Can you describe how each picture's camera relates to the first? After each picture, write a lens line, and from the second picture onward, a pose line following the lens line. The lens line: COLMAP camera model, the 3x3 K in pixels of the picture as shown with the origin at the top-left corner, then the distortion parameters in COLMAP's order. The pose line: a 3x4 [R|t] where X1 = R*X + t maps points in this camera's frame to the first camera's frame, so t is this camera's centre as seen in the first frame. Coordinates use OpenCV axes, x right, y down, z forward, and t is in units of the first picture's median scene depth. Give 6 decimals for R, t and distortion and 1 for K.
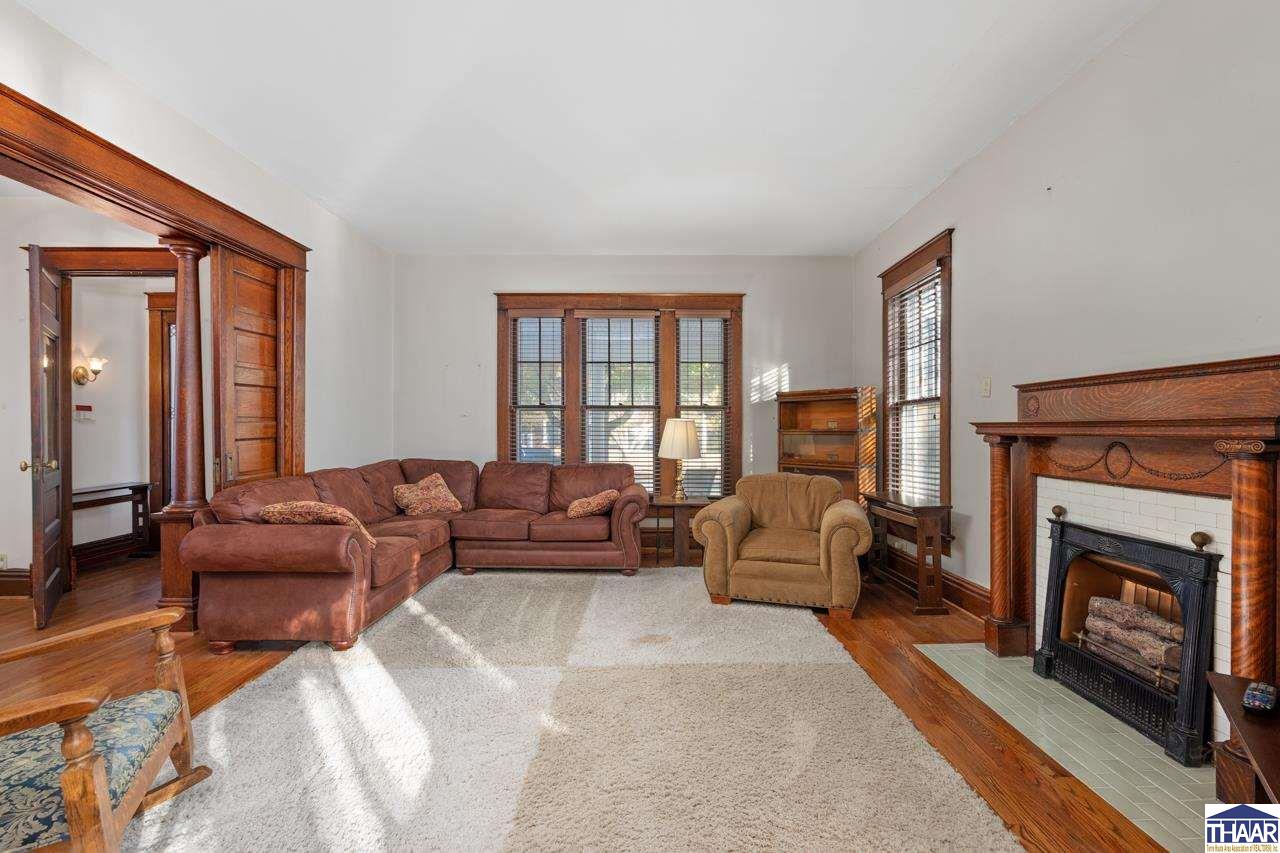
lens RADIAL K [[545.8, 0, 642.8], [0, 545.8, 430.5], [0, 0, 1]] dist [0.001507, 0.000047]
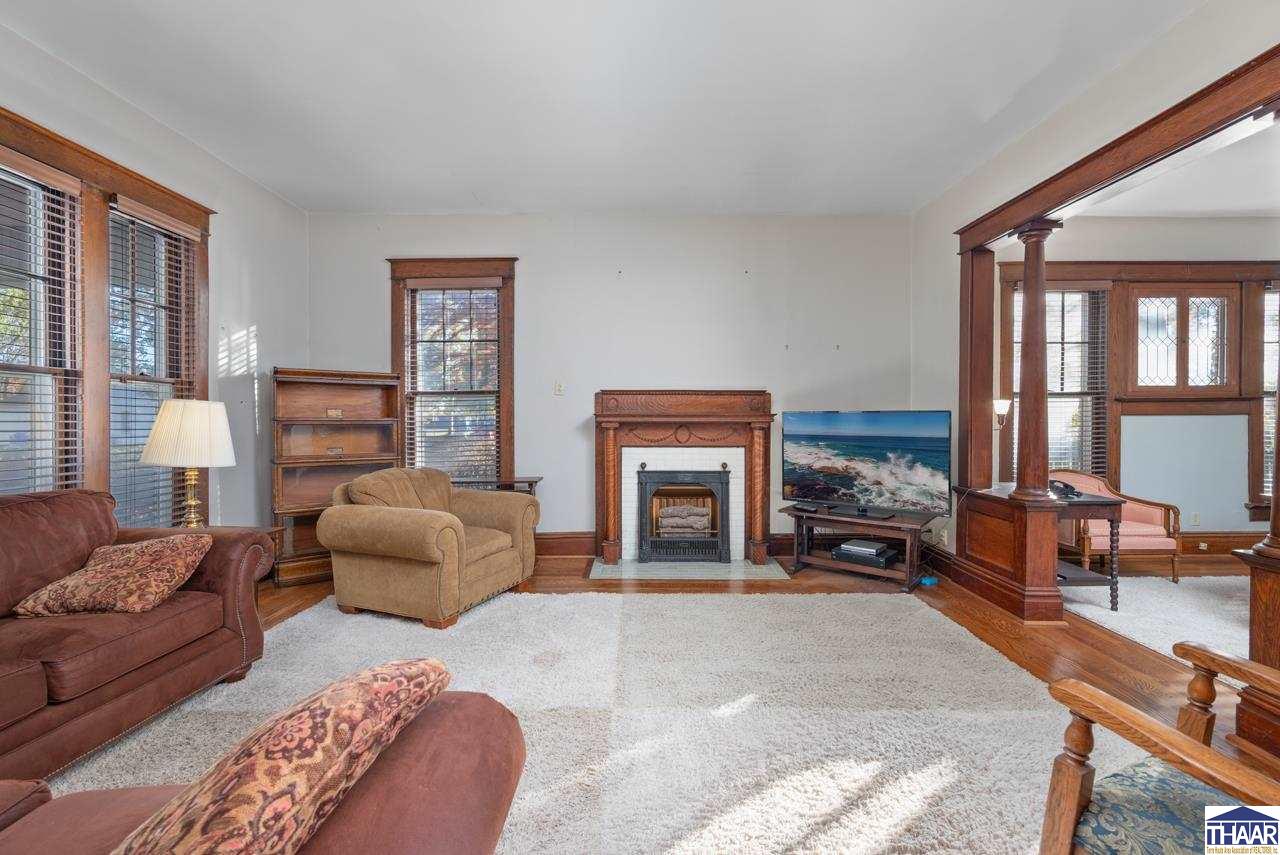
lens RADIAL K [[572.7, 0, 642.2], [0, 572.7, 426.3], [0, 0, 1]] dist [-0.001107, -0.000096]
pose [[-0.012597, -0.007318, 0.999894, -1.046424], [0.001943, 0.999971, 0.007343, 0.009080], [-0.999919, 0.002036, -0.012582, 1.019700]]
